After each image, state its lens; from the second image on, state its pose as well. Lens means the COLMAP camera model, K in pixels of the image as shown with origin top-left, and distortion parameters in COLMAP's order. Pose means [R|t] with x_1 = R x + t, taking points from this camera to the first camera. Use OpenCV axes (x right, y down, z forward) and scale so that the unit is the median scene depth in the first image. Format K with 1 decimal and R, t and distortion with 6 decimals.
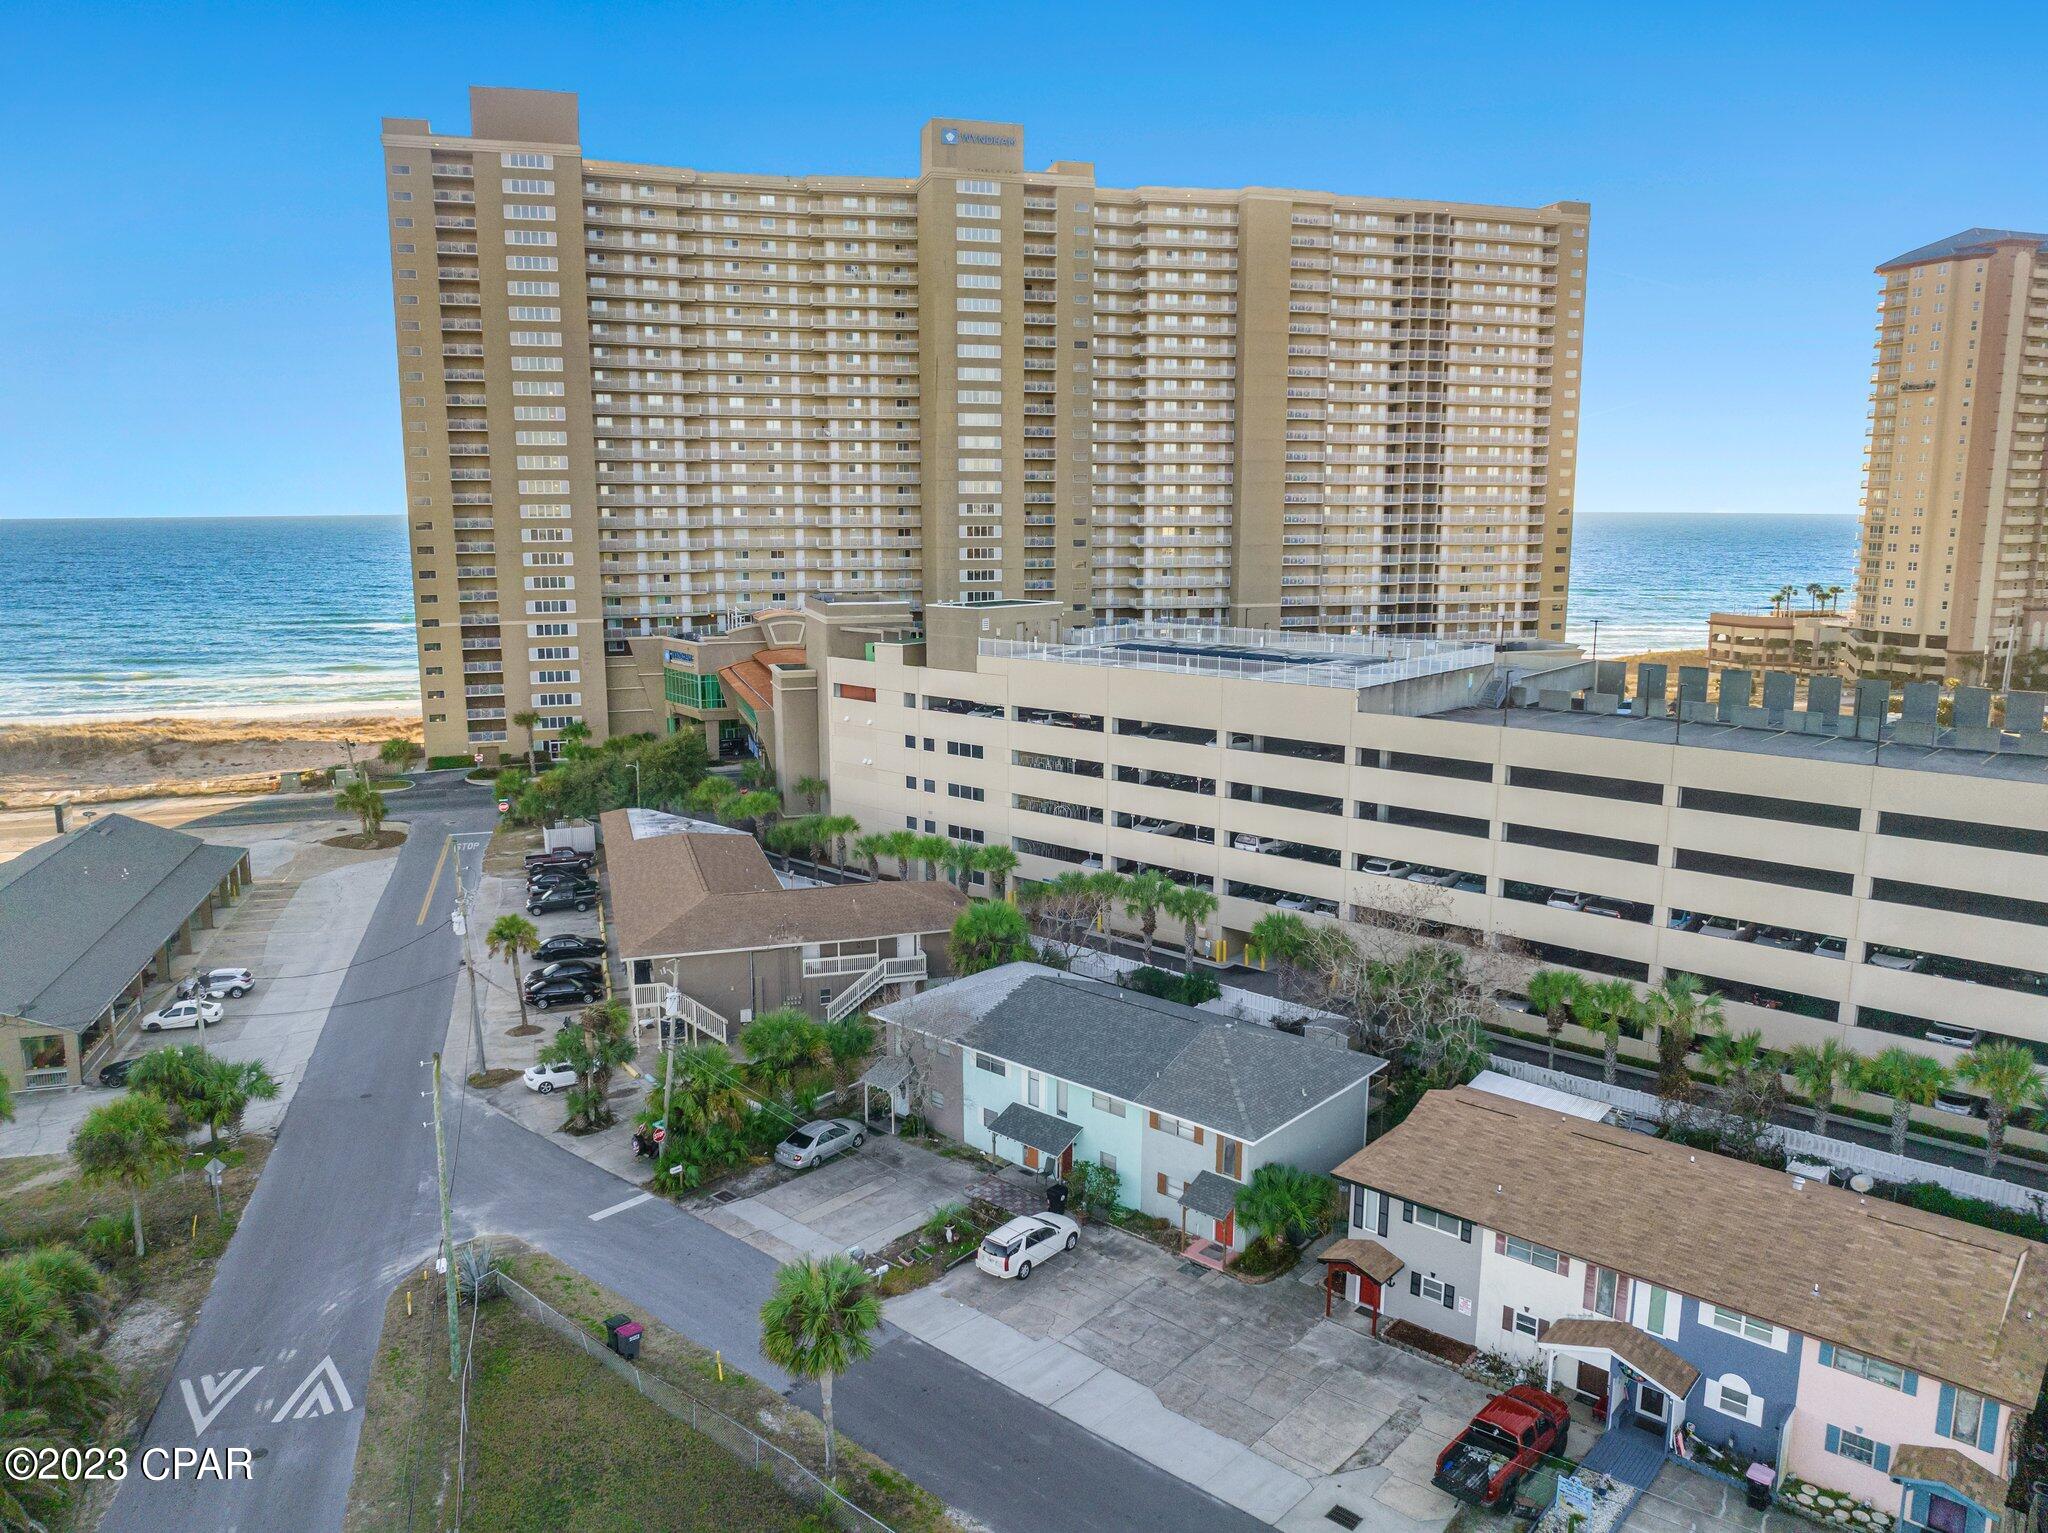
lens RADIAL K [[1419.5, 0, 1024.0], [0, 1419.5, 766.5], [0, 0, 1]] dist [-0.050282, 0.026477]
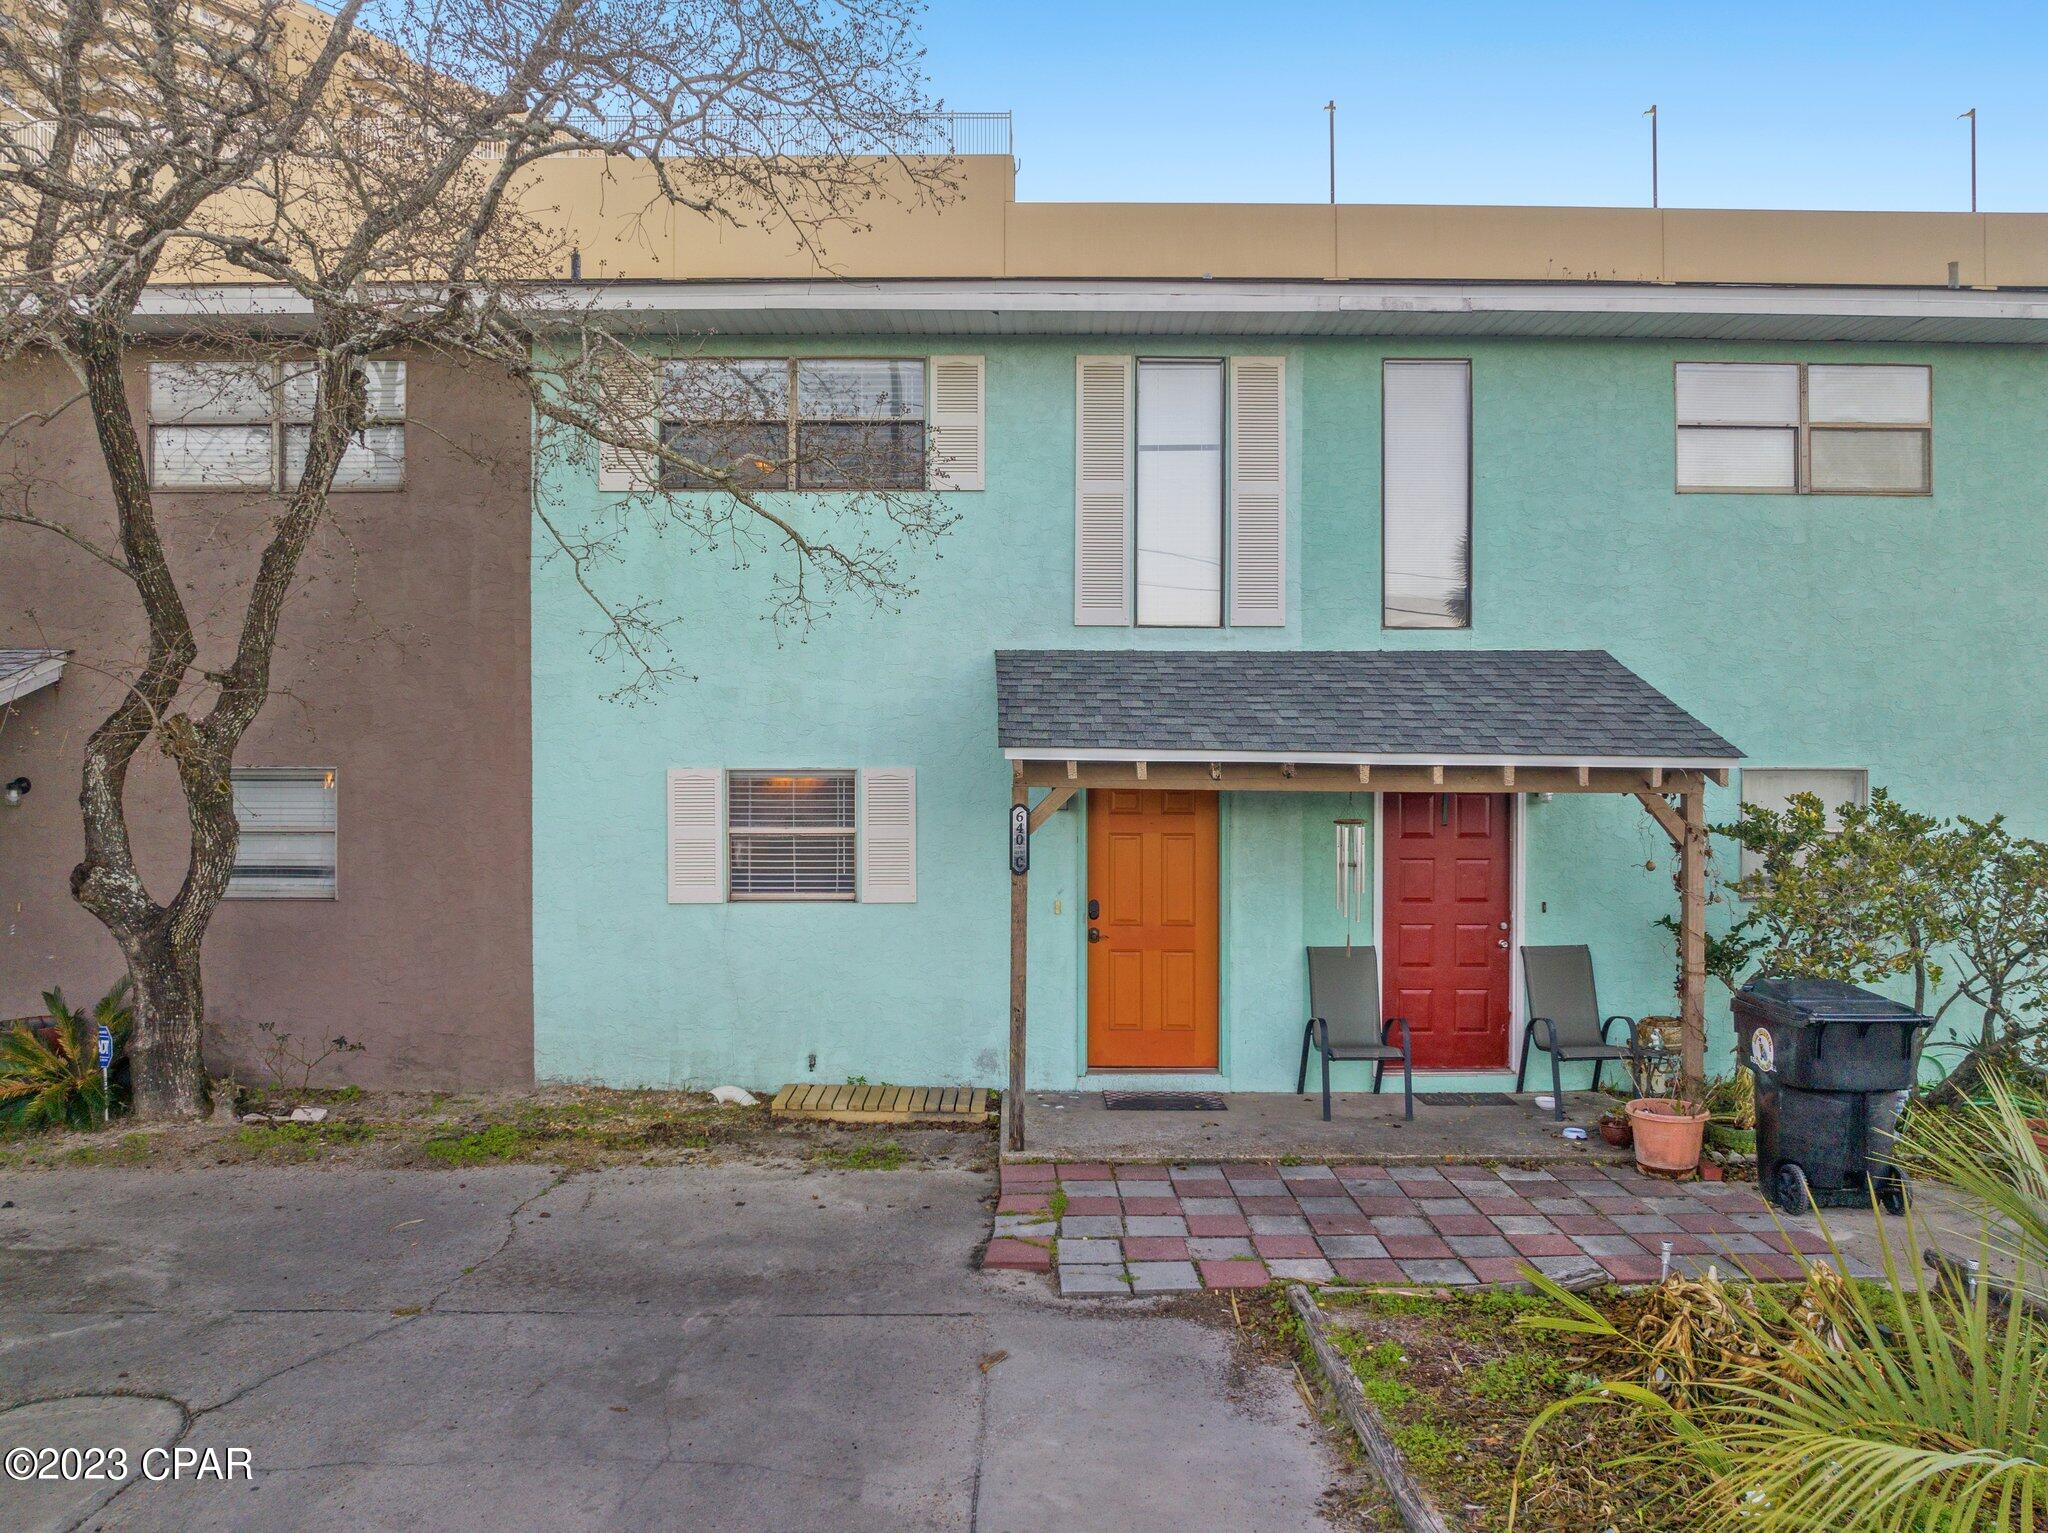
lens RADIAL K [[1450.4, 0, 1024.9], [0, 1450.4, 757.9], [0, 0, 1]] dist [-0.038817, 0.007917]
pose [[0.752396, 0.003794, 0.658700, -0.037449], [0.115393, 0.983761, -0.137474, 0.095803], [-0.648525, 0.179444, 0.739740, 0.315845]]
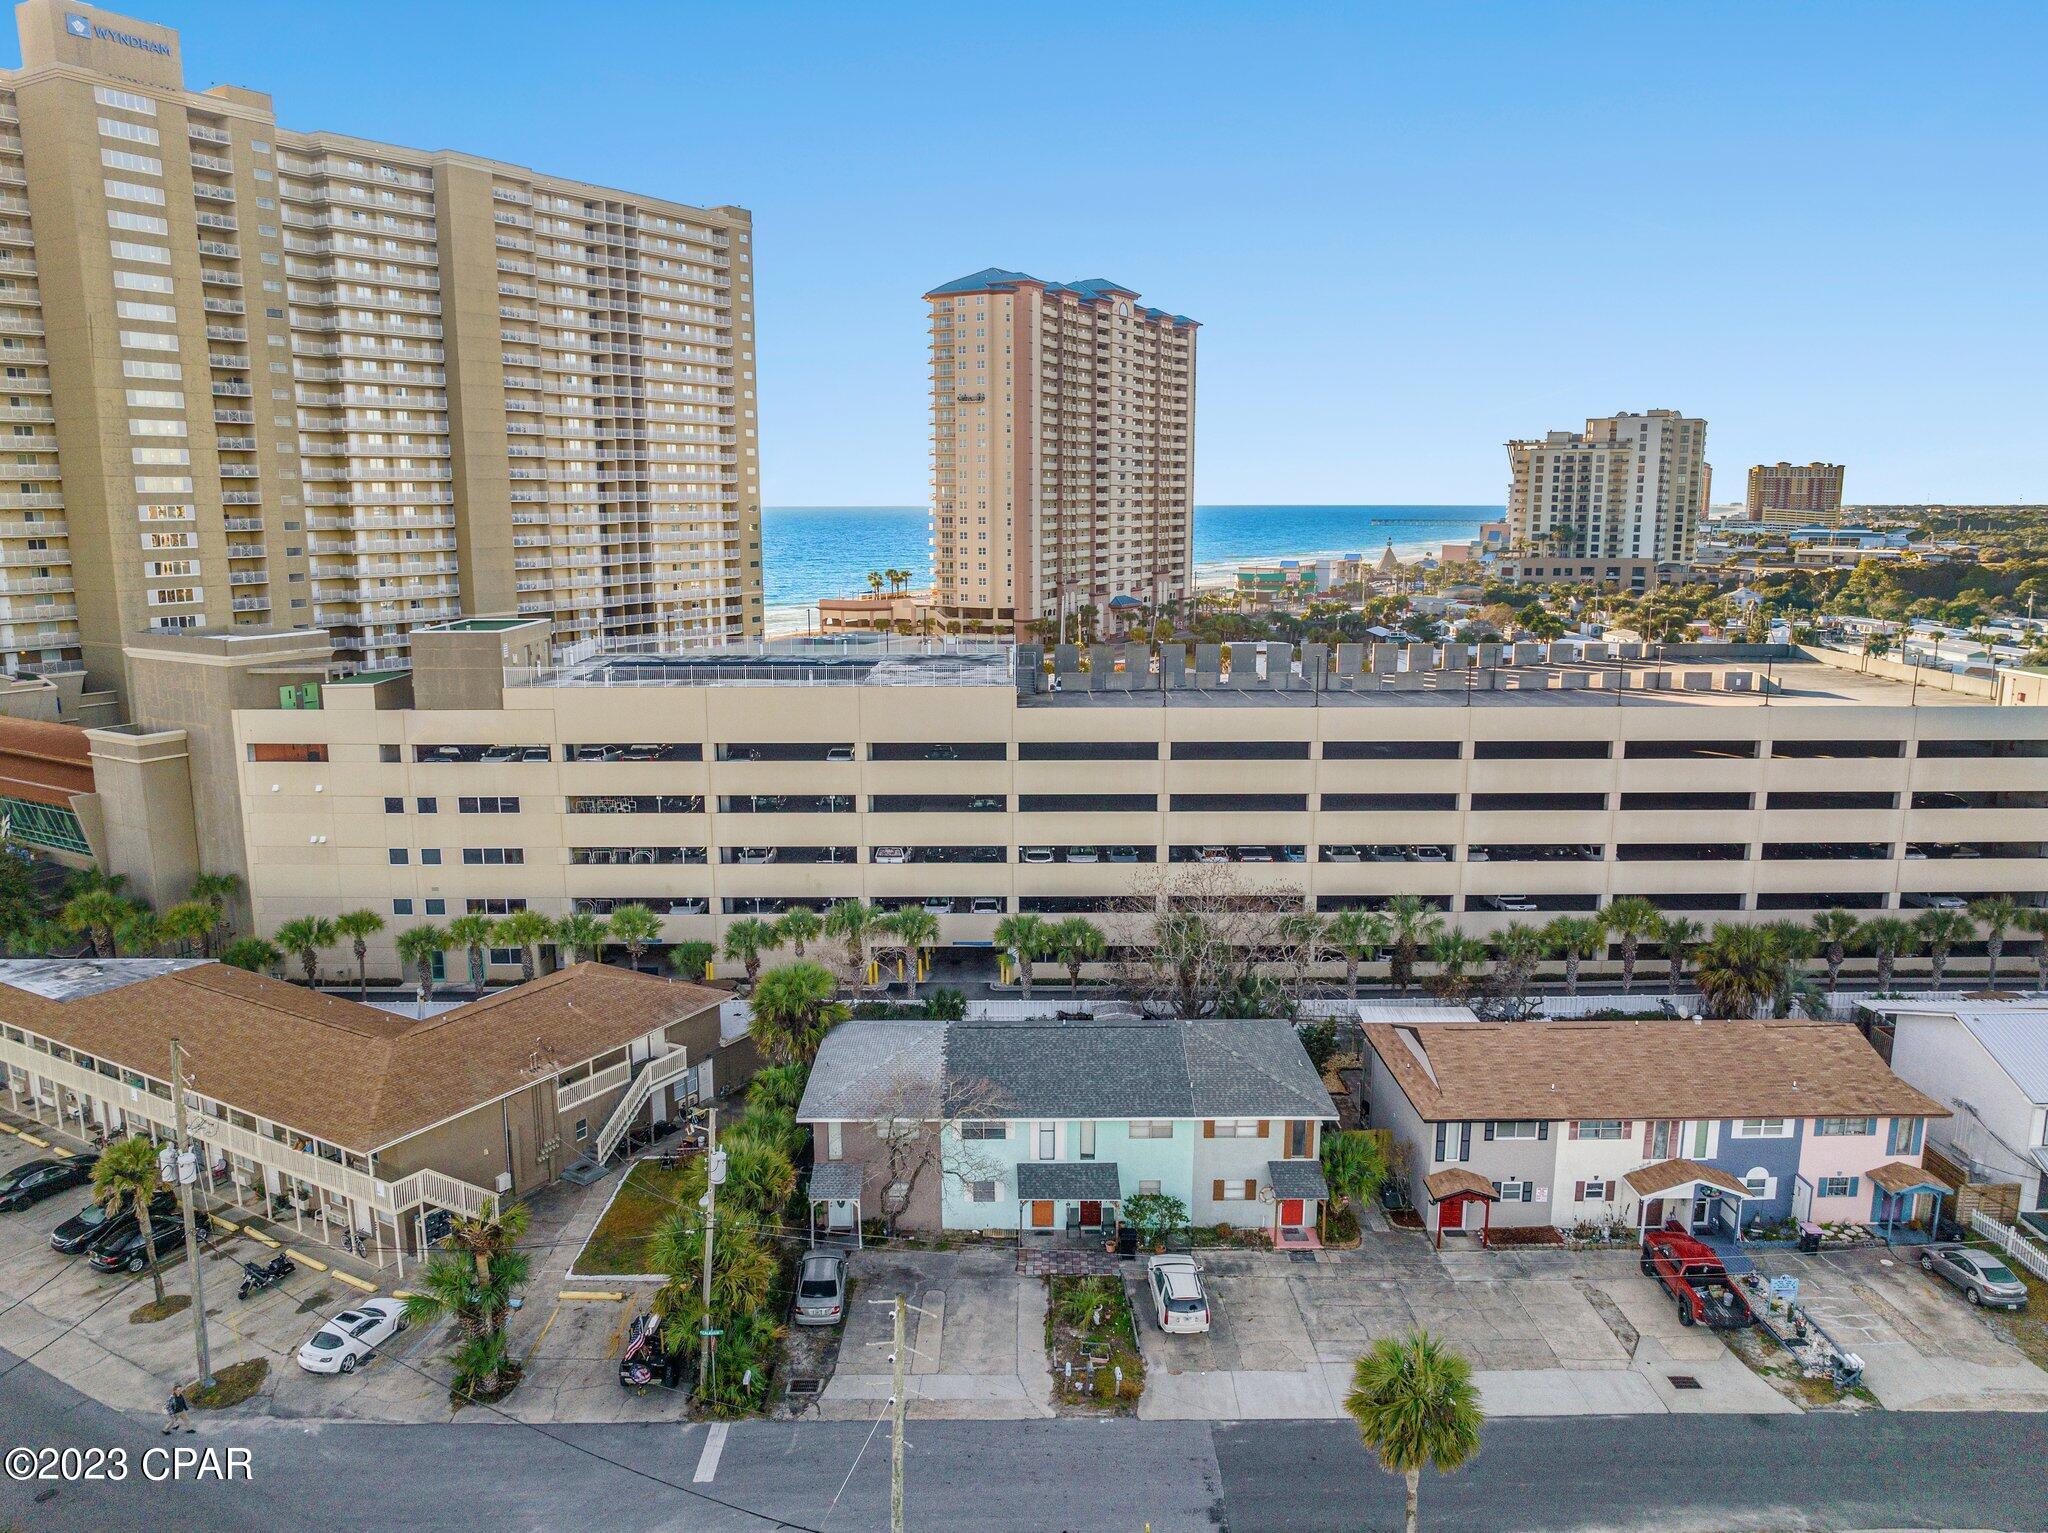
lens RADIAL K [[1437.6, 0, 1020.7], [0, 1437.6, 750.6], [0, 0, 1]] dist [-0.051141, 0.026988]
pose [[0.750503, -0.113540, 0.651041, -0.204229], [0.120375, 0.992137, 0.034261, -0.020251], [-0.649812, 0.052656, 0.758269, 0.102265]]
